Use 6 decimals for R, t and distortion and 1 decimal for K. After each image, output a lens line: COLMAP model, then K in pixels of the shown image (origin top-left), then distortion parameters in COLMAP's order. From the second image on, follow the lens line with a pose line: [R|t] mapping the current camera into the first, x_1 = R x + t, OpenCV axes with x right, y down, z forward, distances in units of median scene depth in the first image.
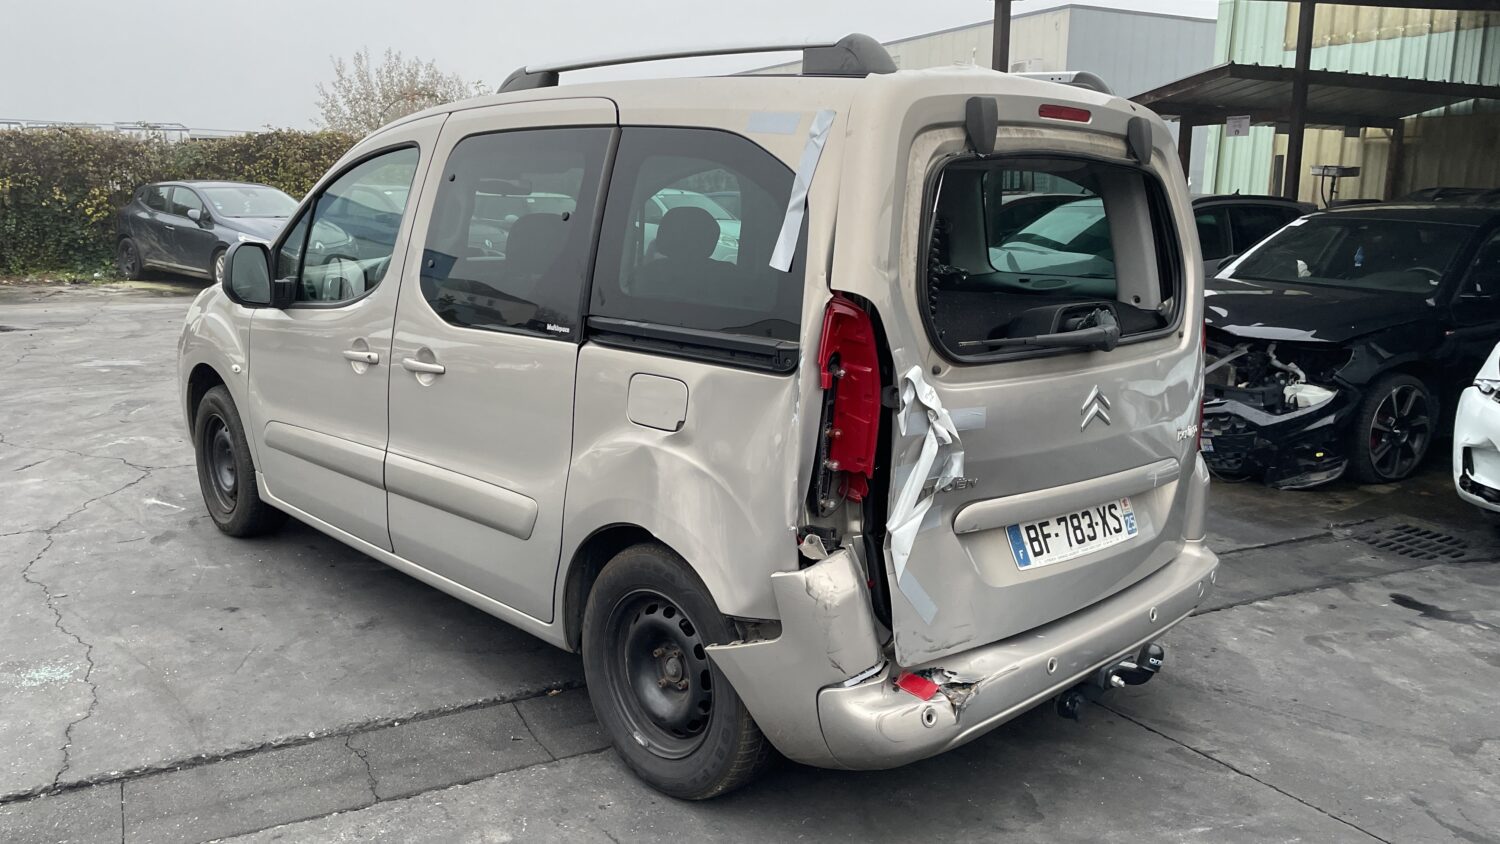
lens RADIAL K [[1122.6, 0, 740.3], [0, 1122.6, 422.3], [0, 0, 1]] dist [0.106907, -0.138990]
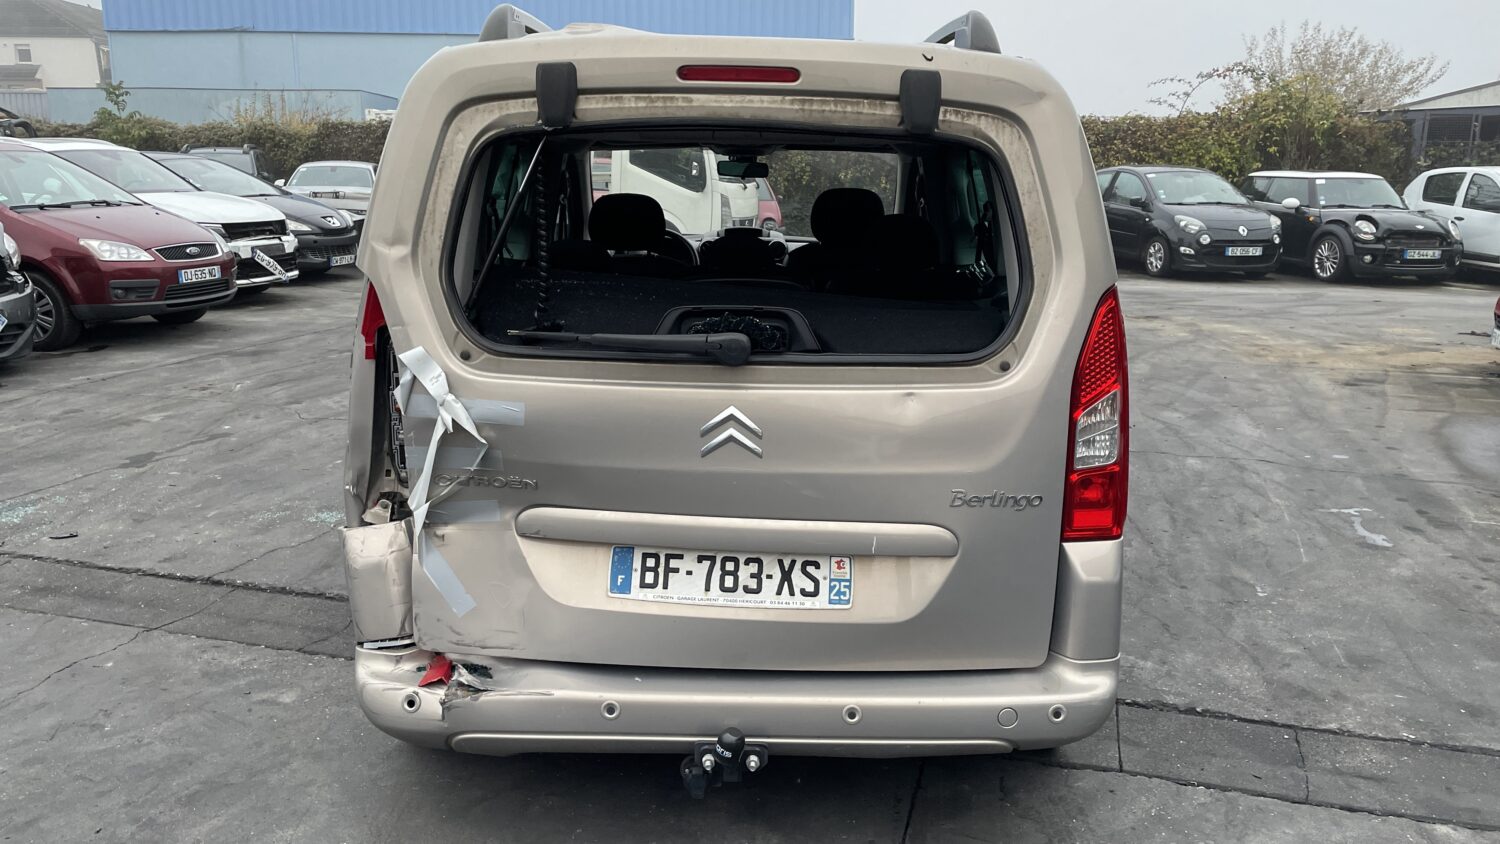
lens RADIAL K [[1117.7, 0, 748.9], [0, 1117.7, 436.5], [0, 0, 1]] dist [0.131203, -0.192161]
pose [[0.705875, 0.155148, -0.691136, 0.895512], [-0.138202, 0.987132, 0.080445, -0.078184], [0.694723, 0.038732, 0.718234, 0.424016]]
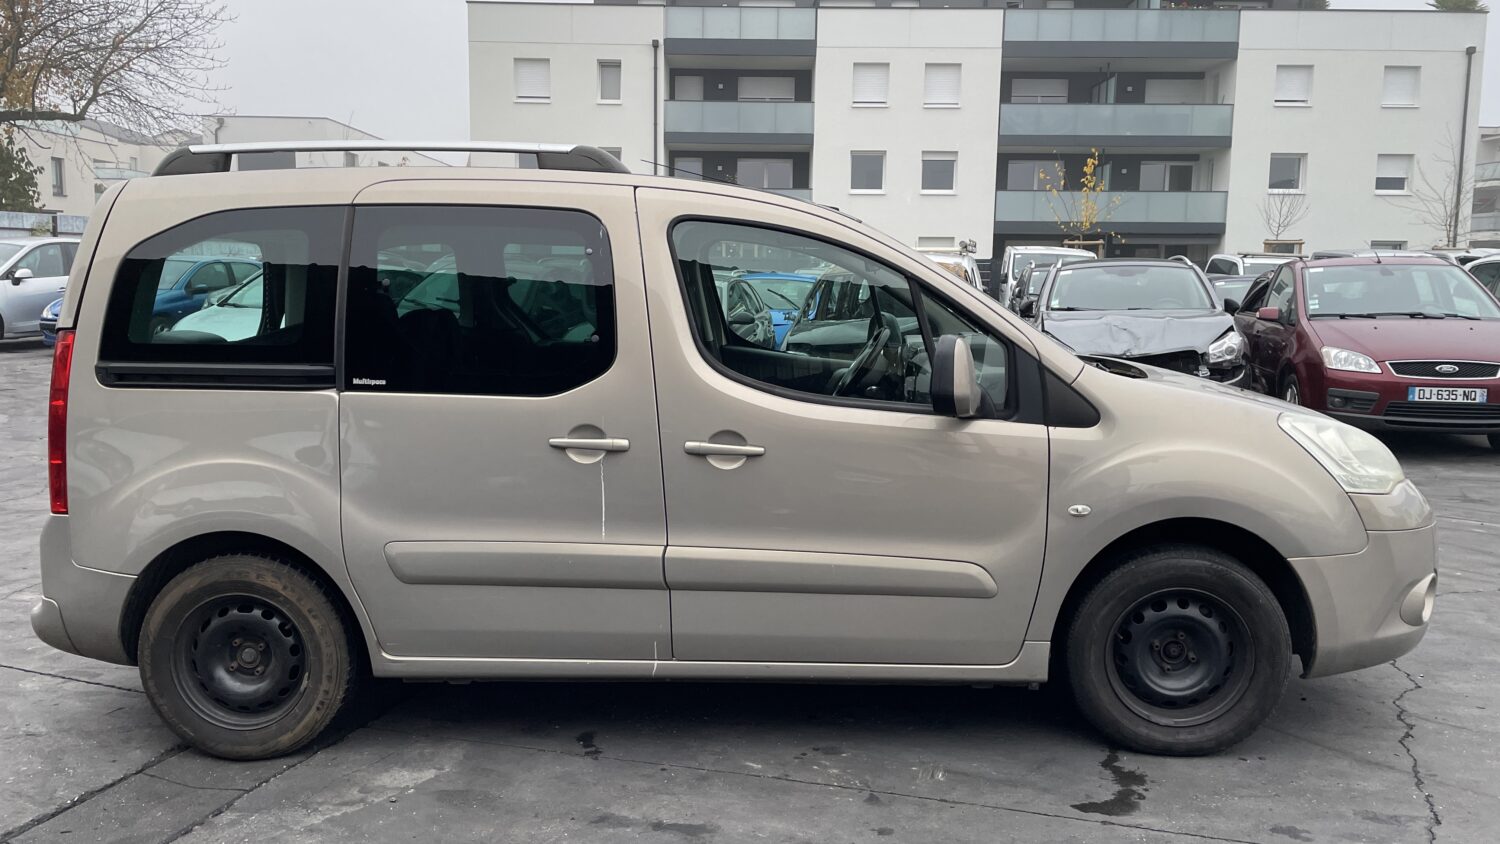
lens RADIAL K [[1132.4, 0, 732.4], [0, 1132.4, 412.7], [0, 0, 1]] dist [0.086430, -0.119507]
pose [[-0.729330, 0.062842, -0.681270, 0.811168], [-0.150471, 0.956657, 0.249330, -0.485192], [0.667410, 0.284355, -0.688263, 2.542406]]
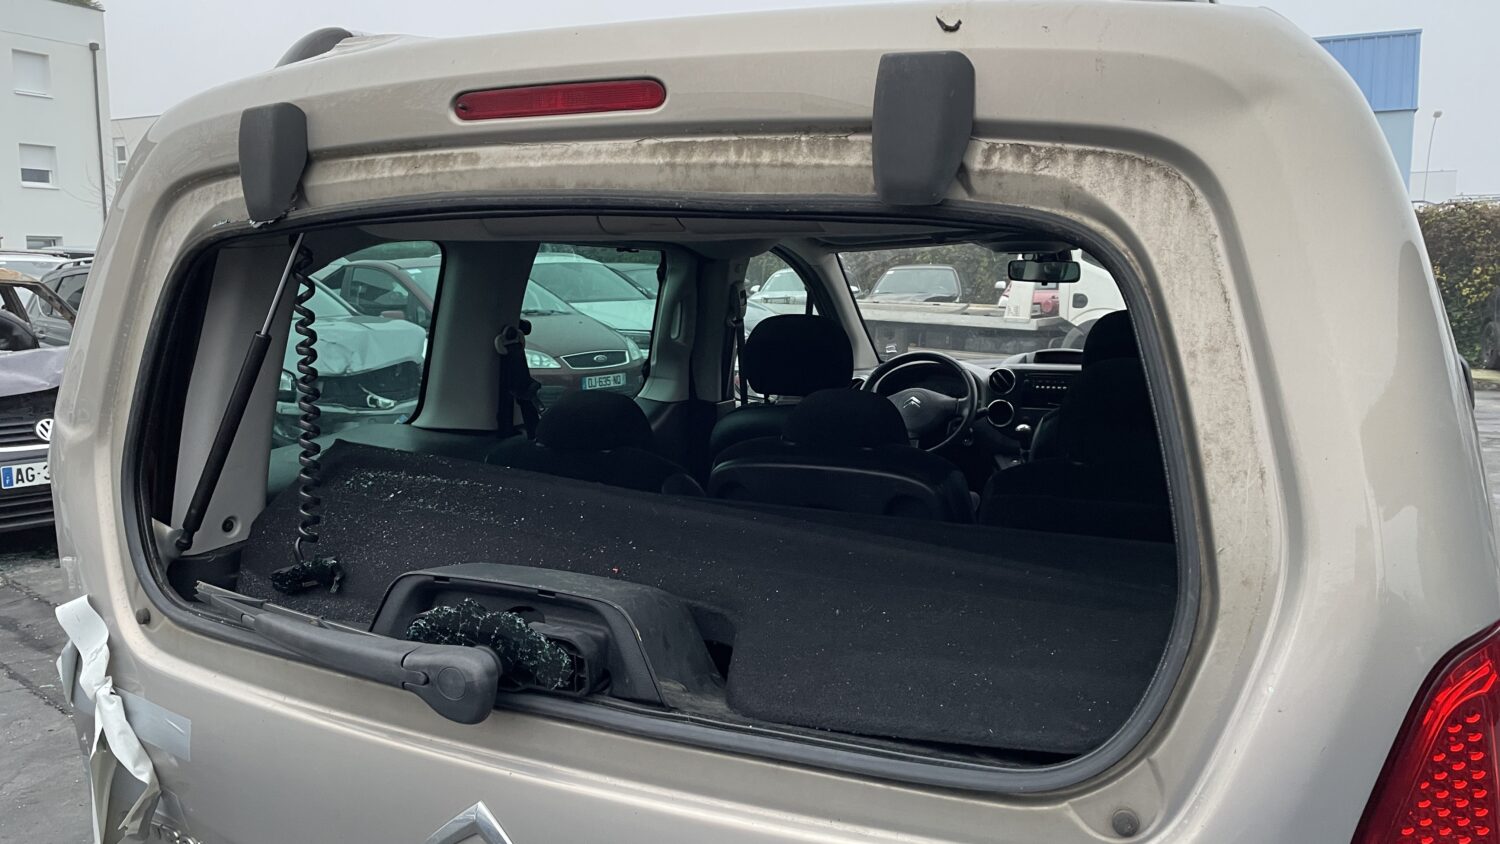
lens RADIAL K [[1122.6, 0, 740.3], [0, 1122.6, 422.3], [0, 0, 1]] dist [0.106907, -0.138990]
pose [[0.327906, 0.109907, -0.938295, 0.686062], [-0.170645, 0.983763, 0.055597, -0.193171], [0.929171, 0.141884, 0.341337, 0.937903]]
